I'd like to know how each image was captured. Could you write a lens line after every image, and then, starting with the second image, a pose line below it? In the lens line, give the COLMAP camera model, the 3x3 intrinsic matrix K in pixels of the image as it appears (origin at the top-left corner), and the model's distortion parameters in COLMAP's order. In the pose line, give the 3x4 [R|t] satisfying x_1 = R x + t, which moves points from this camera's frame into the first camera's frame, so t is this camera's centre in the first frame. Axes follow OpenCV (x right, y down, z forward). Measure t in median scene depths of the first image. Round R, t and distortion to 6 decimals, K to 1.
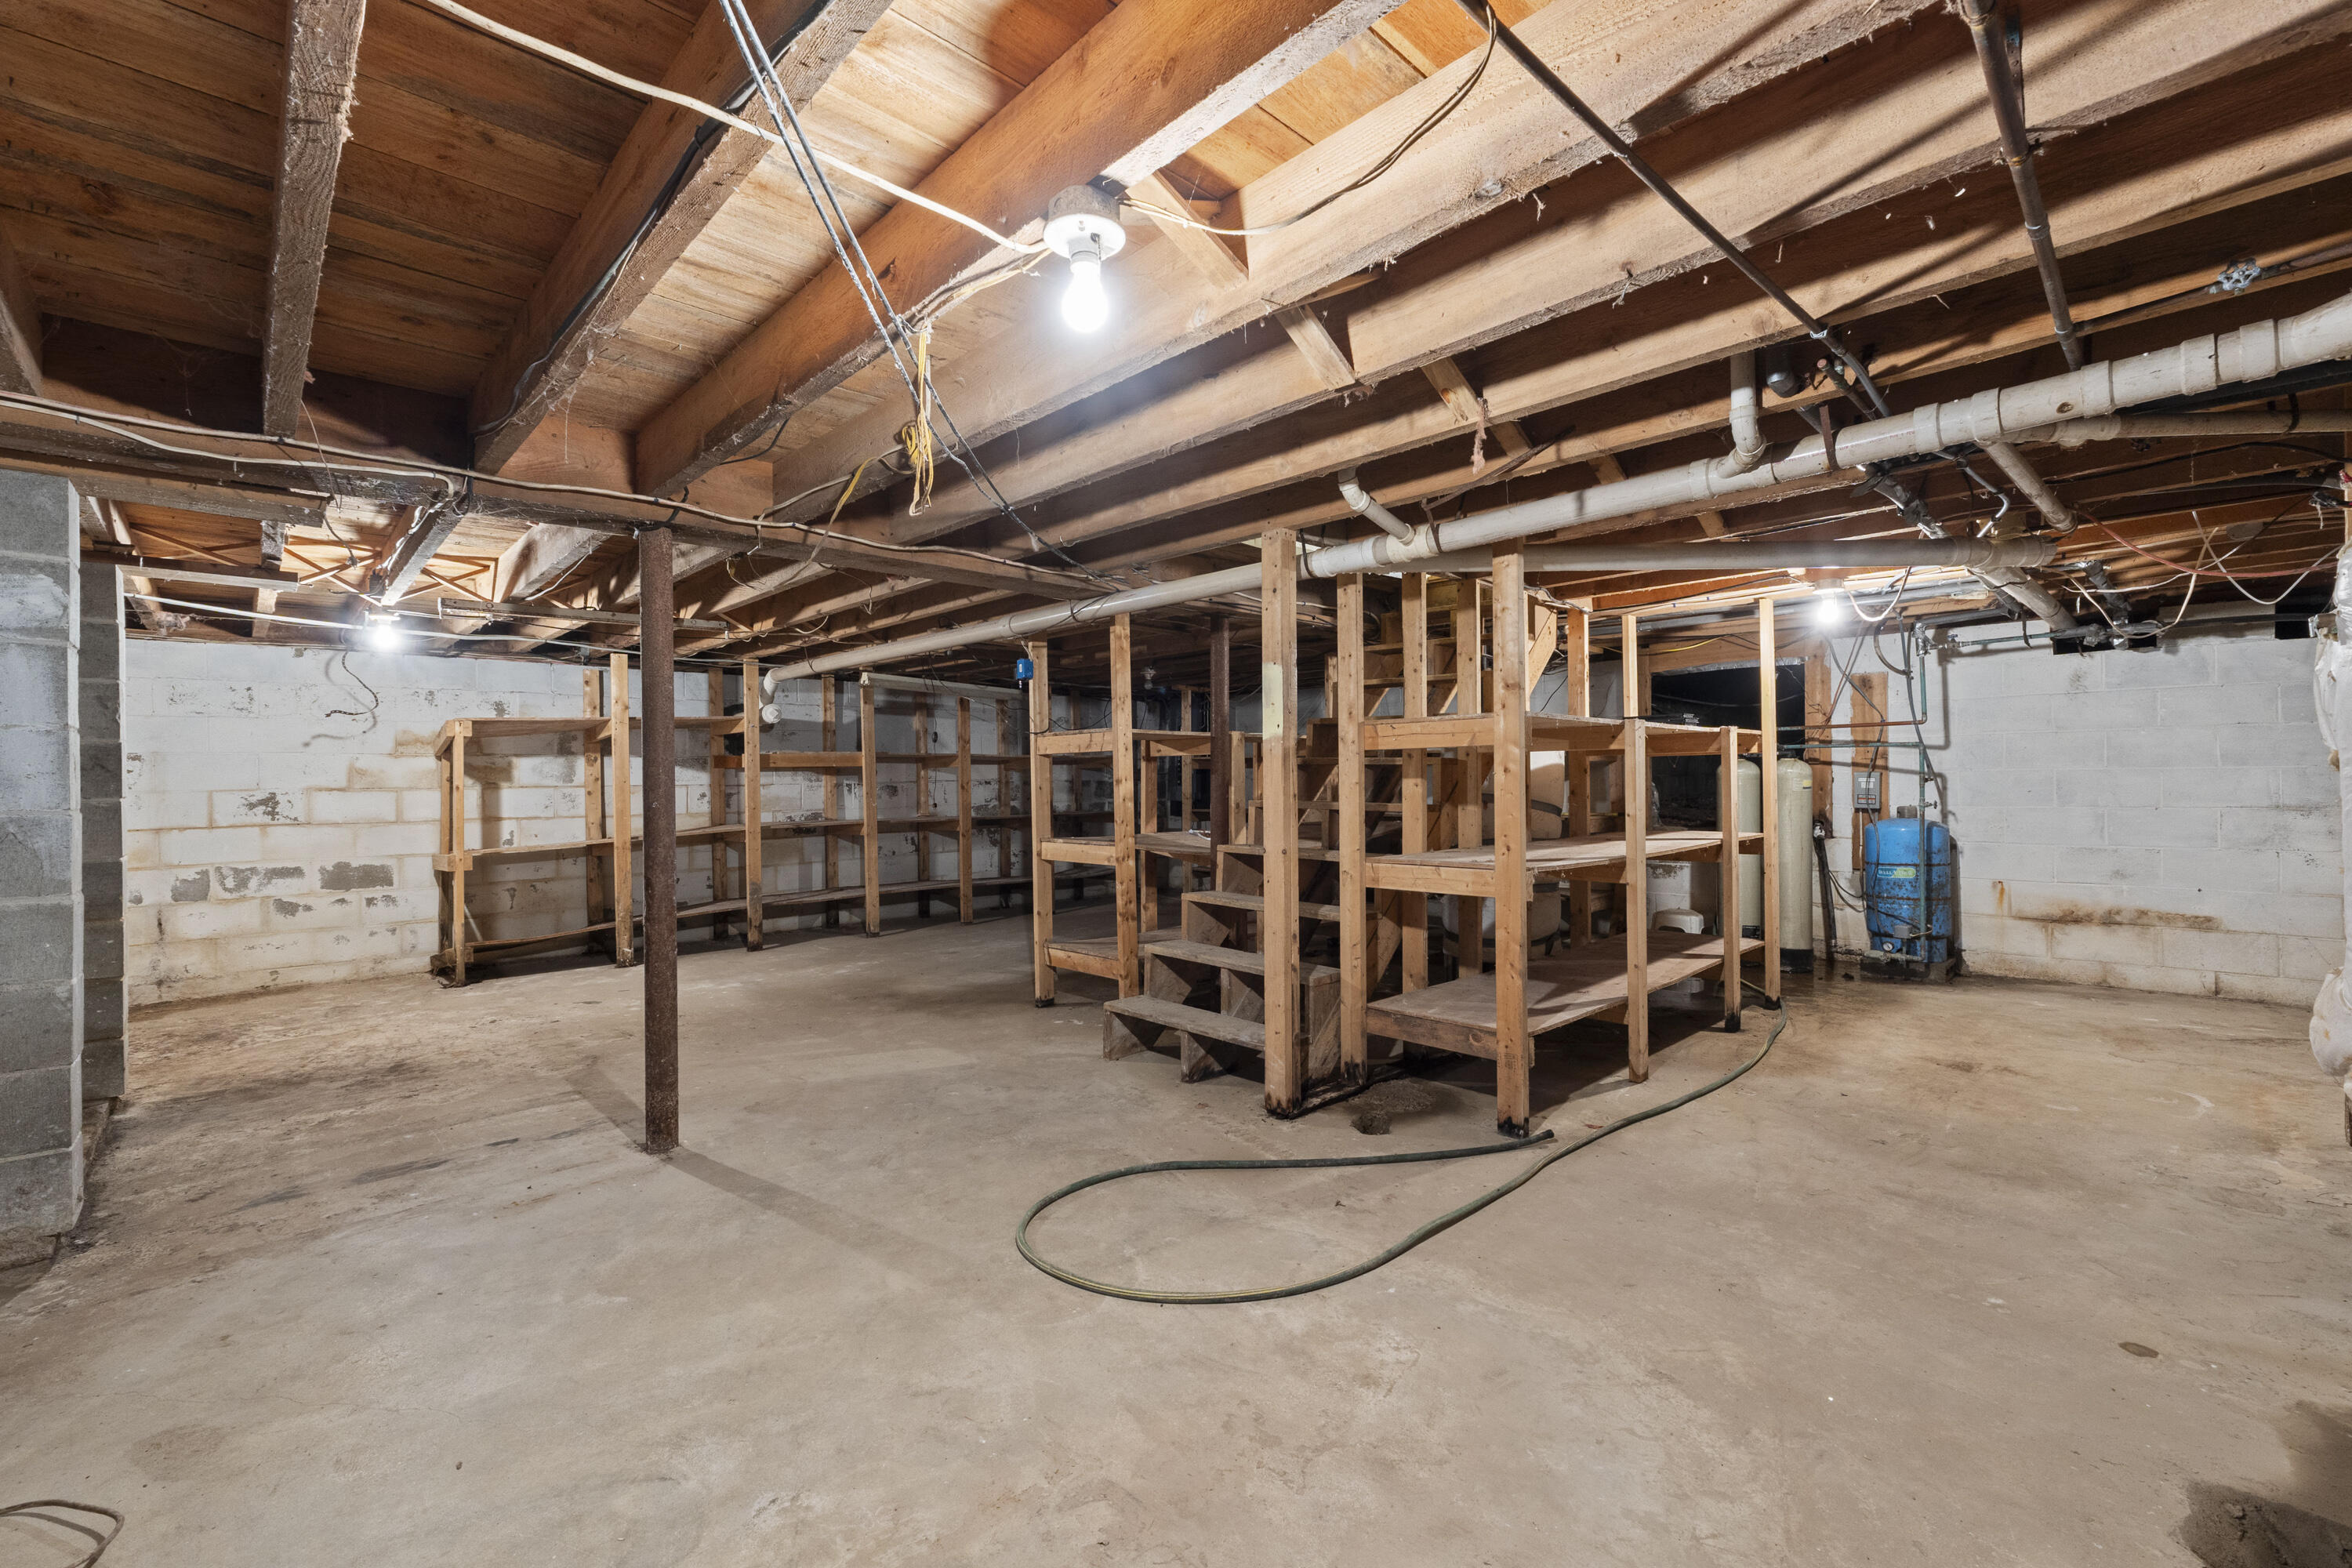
lens RADIAL K [[1004.7, 0, 1180.5], [0, 1004.7, 783.6], [0, 0, 1]] dist [-0.003241, -0.000555]
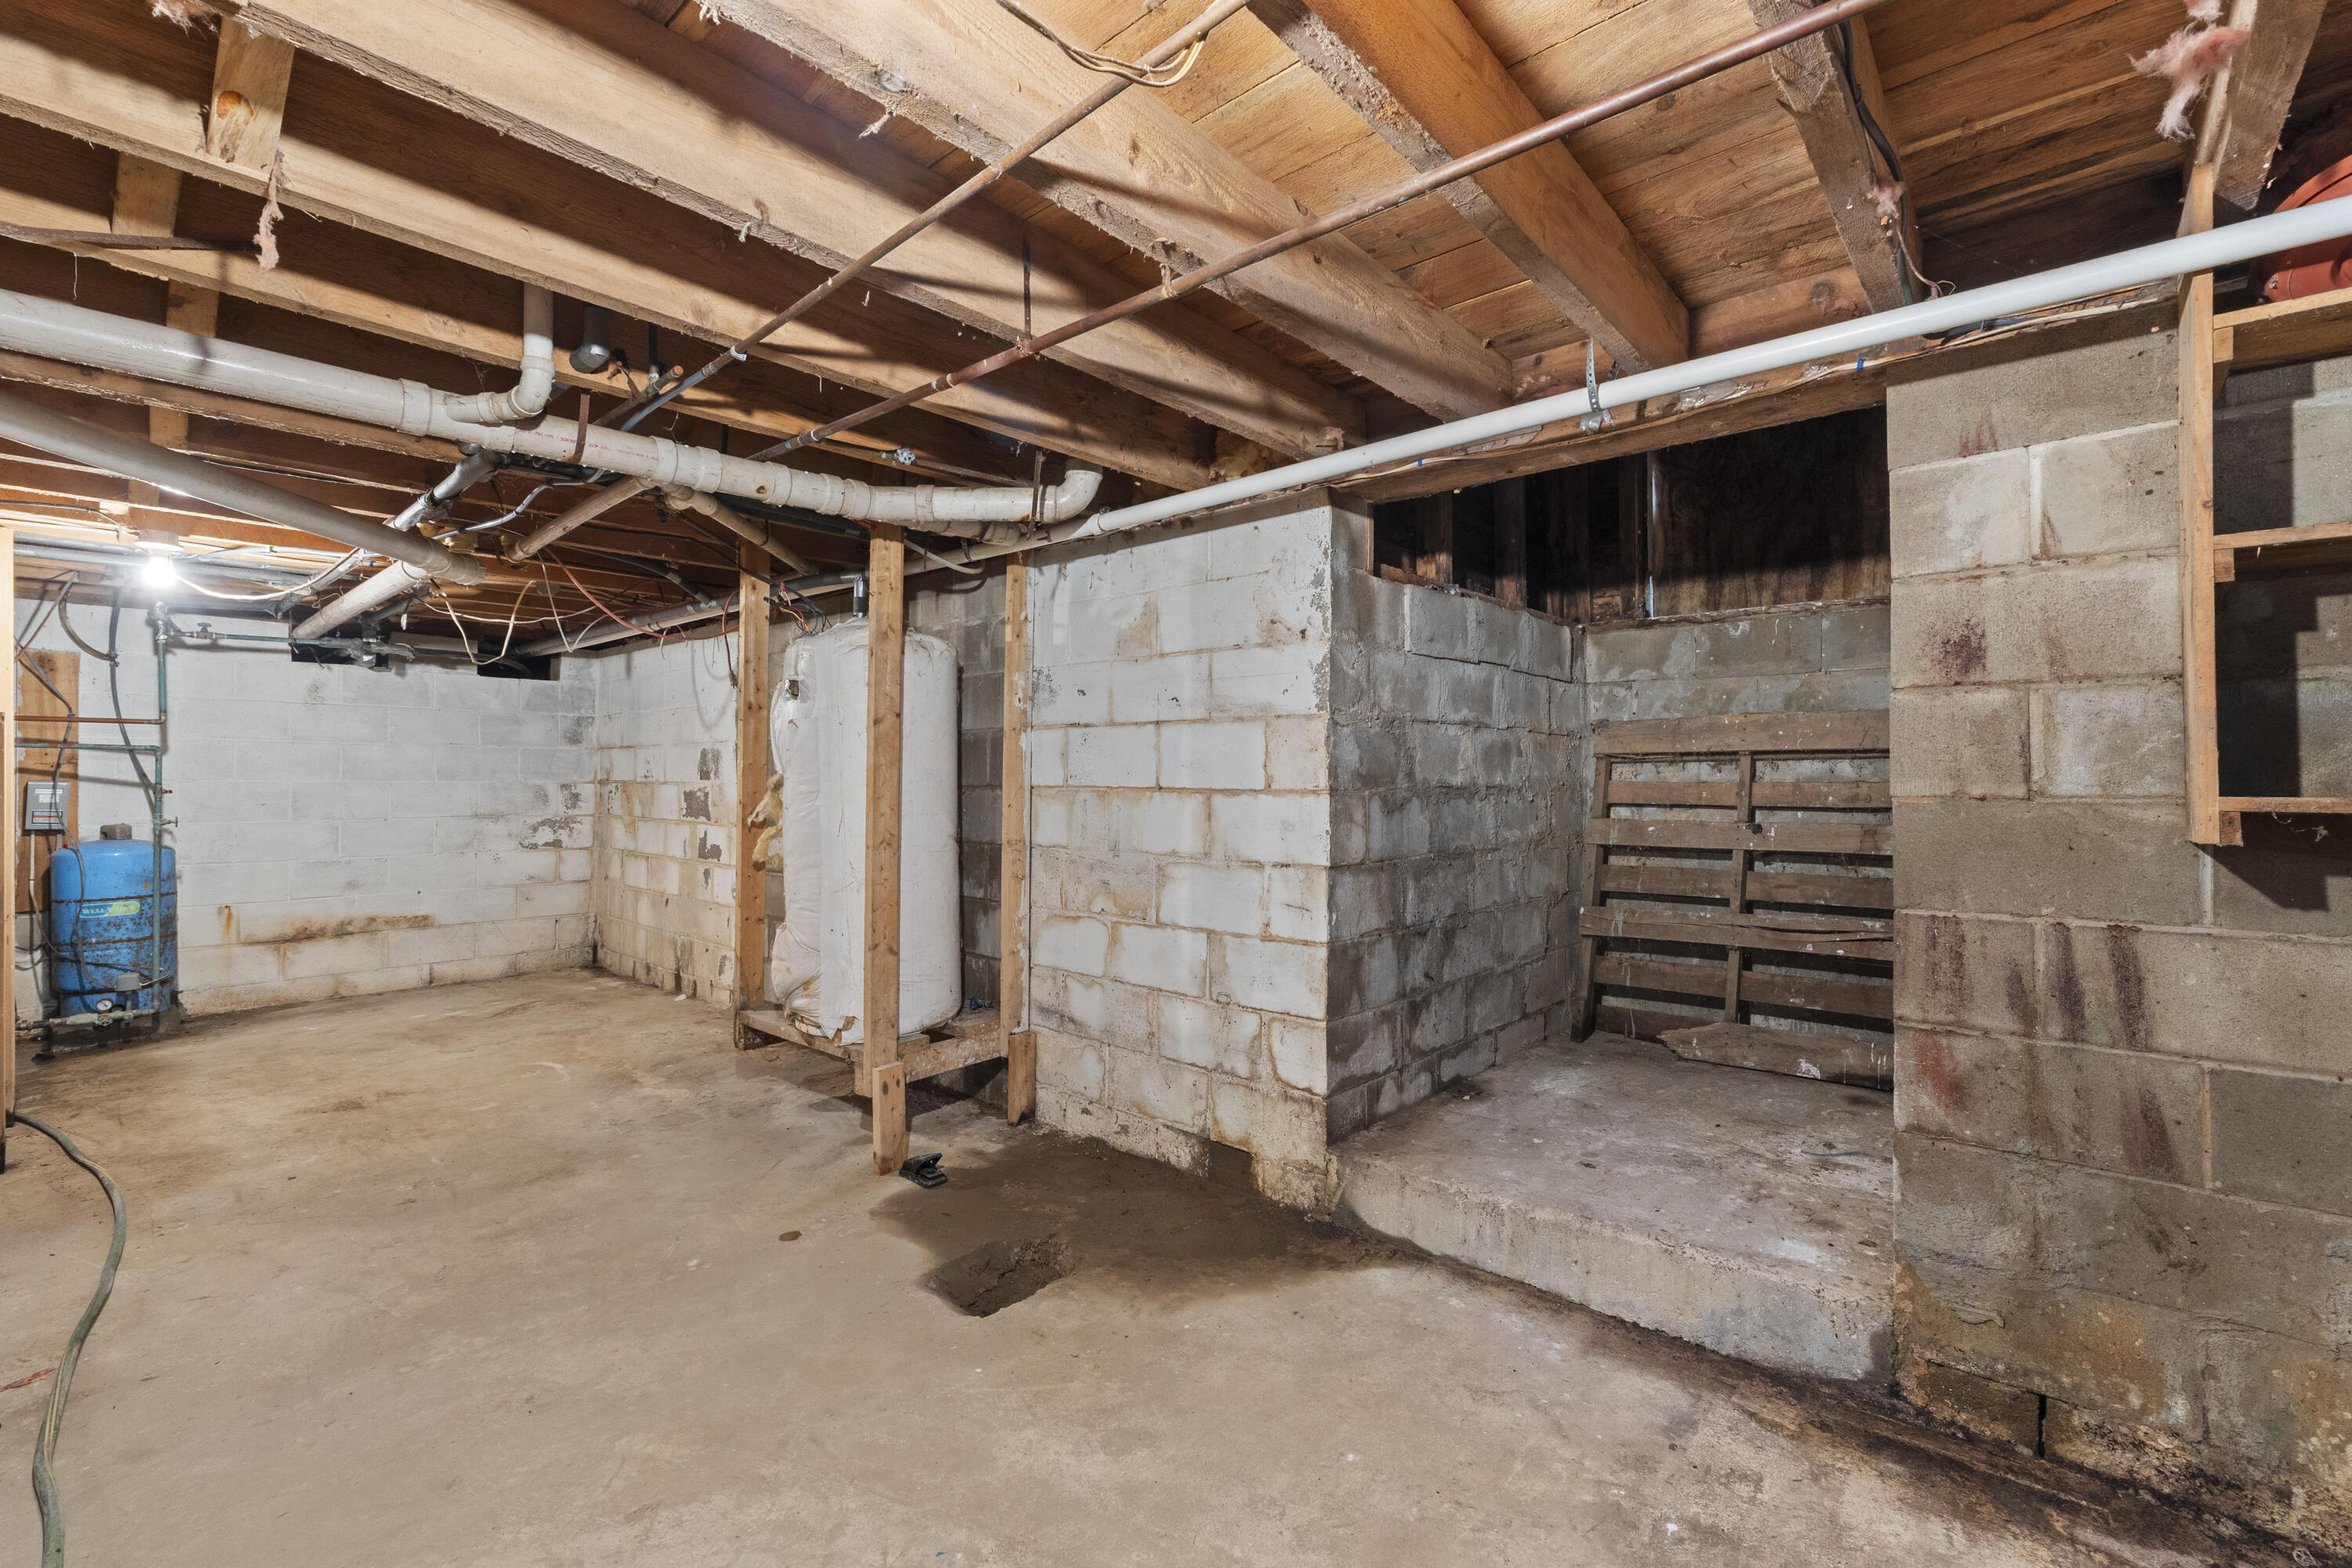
lens RADIAL K [[1004.7, 0, 1180.2], [0, 1004.7, 775.7], [0, 0, 1]] dist [-0.003241, -0.000555]
pose [[-0.088375, 0.018485, 0.995916, -0.175312], [0.000980, 0.999829, -0.018470, -0.001352], [-0.996087, -0.000657, -0.088378, 0.278763]]
